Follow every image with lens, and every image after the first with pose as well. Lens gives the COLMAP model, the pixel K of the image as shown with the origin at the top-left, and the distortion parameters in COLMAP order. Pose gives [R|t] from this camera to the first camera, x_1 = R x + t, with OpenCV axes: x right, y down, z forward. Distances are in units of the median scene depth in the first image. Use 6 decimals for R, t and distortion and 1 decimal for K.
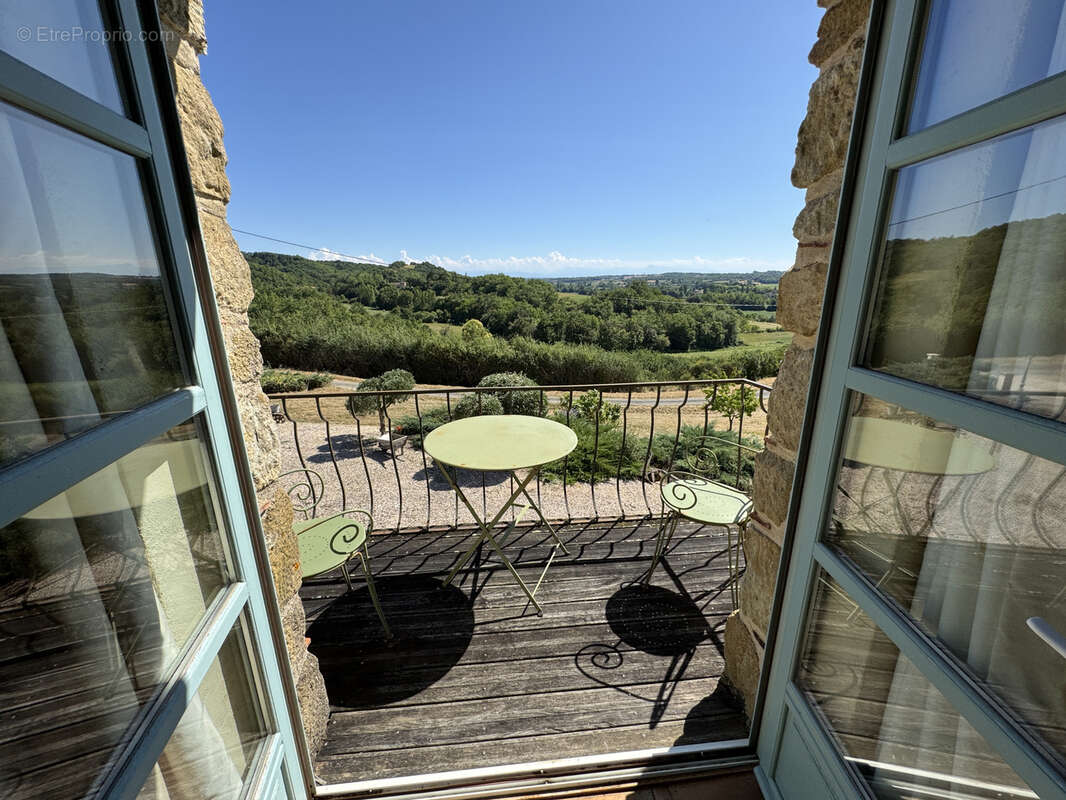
lens RADIAL K [[427.7, 0, 533.5], [0, 427.7, 403.1], [0, 0, 1]] dist [0.012136, 0.000150]
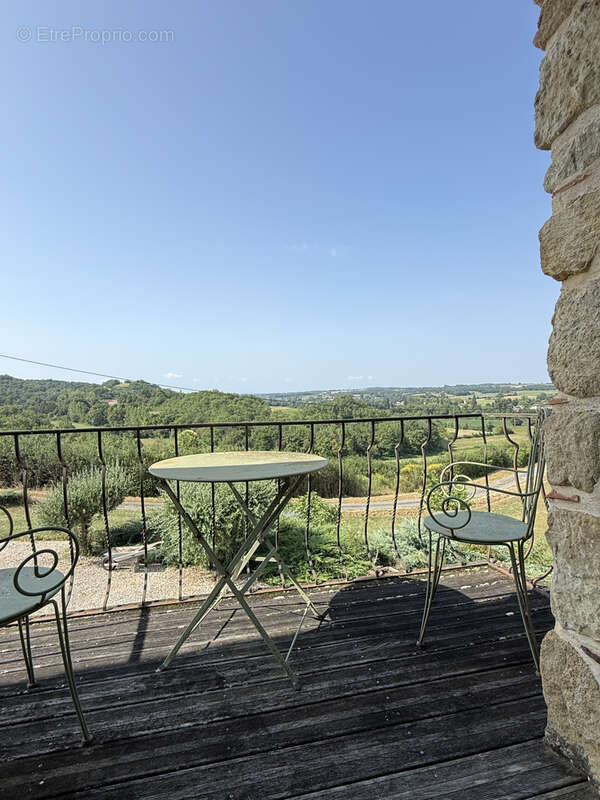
lens RADIAL K [[422.4, 0, 301.4], [0, 422.4, 400.1], [0, 0, 1]] dist [0.005145, 0.002497]
pose [[0.991615, -0.014375, 0.128428, -0.076142], [0.048035, 0.963591, -0.263030, 0.229047], [-0.119971, 0.266993, 0.956202, 0.166169]]
